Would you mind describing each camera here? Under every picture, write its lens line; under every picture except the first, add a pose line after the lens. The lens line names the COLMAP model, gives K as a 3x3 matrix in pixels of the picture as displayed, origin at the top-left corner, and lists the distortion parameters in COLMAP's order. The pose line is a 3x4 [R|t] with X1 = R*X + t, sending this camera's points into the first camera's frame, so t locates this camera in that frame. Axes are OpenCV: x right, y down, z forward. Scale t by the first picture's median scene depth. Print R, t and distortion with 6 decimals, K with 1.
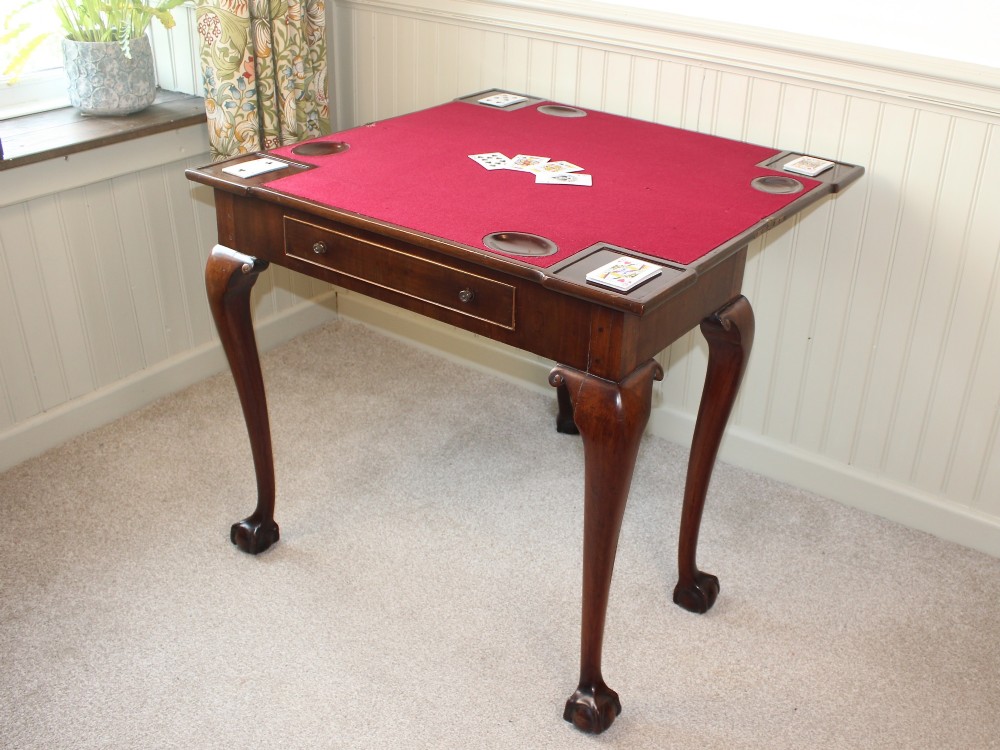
lens RADIAL K [[1037.5, 0, 598.6], [0, 1037.5, 349.8], [0, 0, 1]] dist [-0.169208, 0.155971]
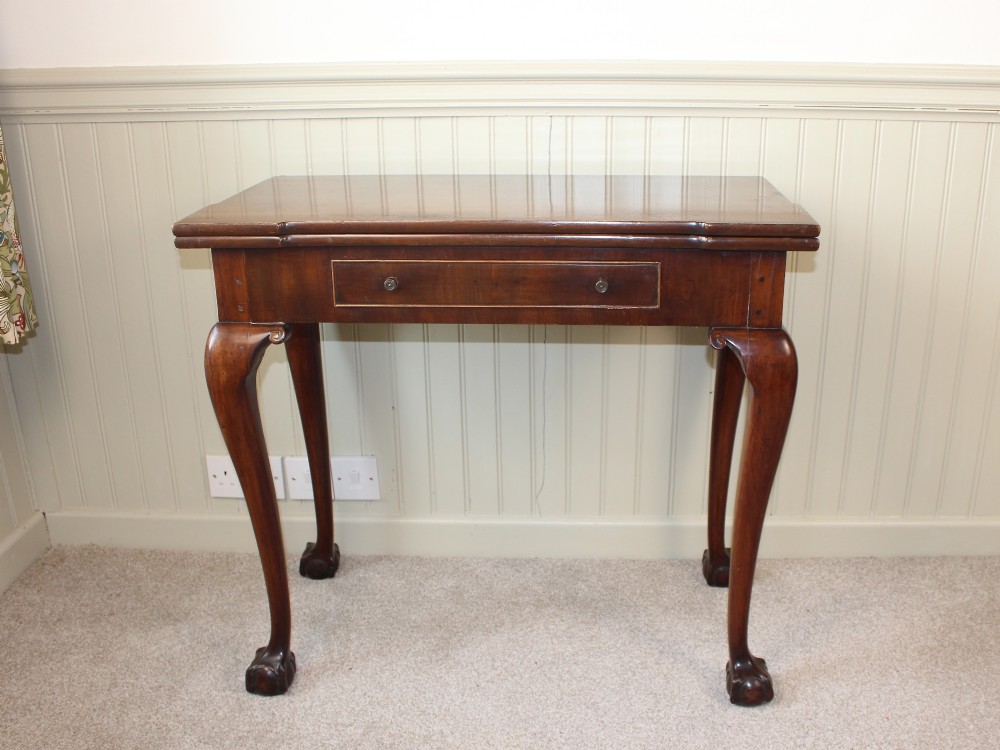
lens RADIAL K [[1002.8, 0, 565.0], [0, 1002.8, 379.3], [0, 0, 1]] dist [-0.163523, 0.141938]
pose [[0.858483, -0.228582, 0.459082, -0.303356], [0.275798, 0.960484, -0.037507, -0.024355], [-0.432368, 0.158813, 0.887602, 0.265925]]
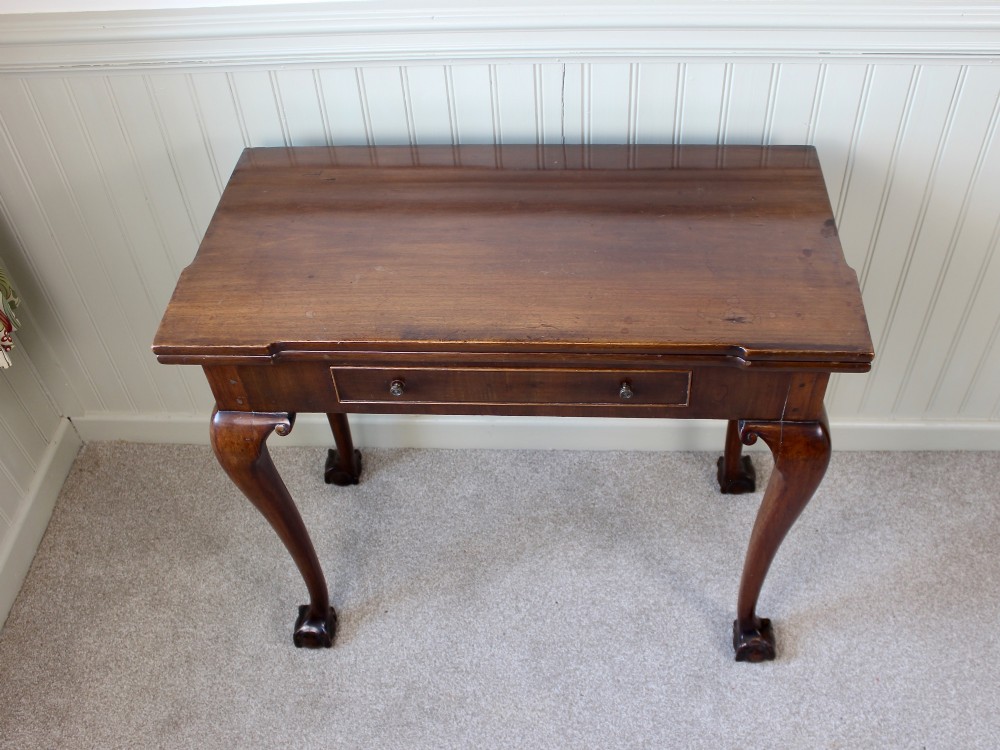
lens RADIAL K [[1002.5, 0, 517.1], [0, 1002.5, 397.7], [0, 0, 1]] dist [-0.168085, 0.148228]
pose [[0.869814, -0.426275, 0.248422, -0.183656], [0.307081, 0.861837, 0.403656, -0.339125], [-0.386167, -0.274820, 0.880539, 0.319338]]
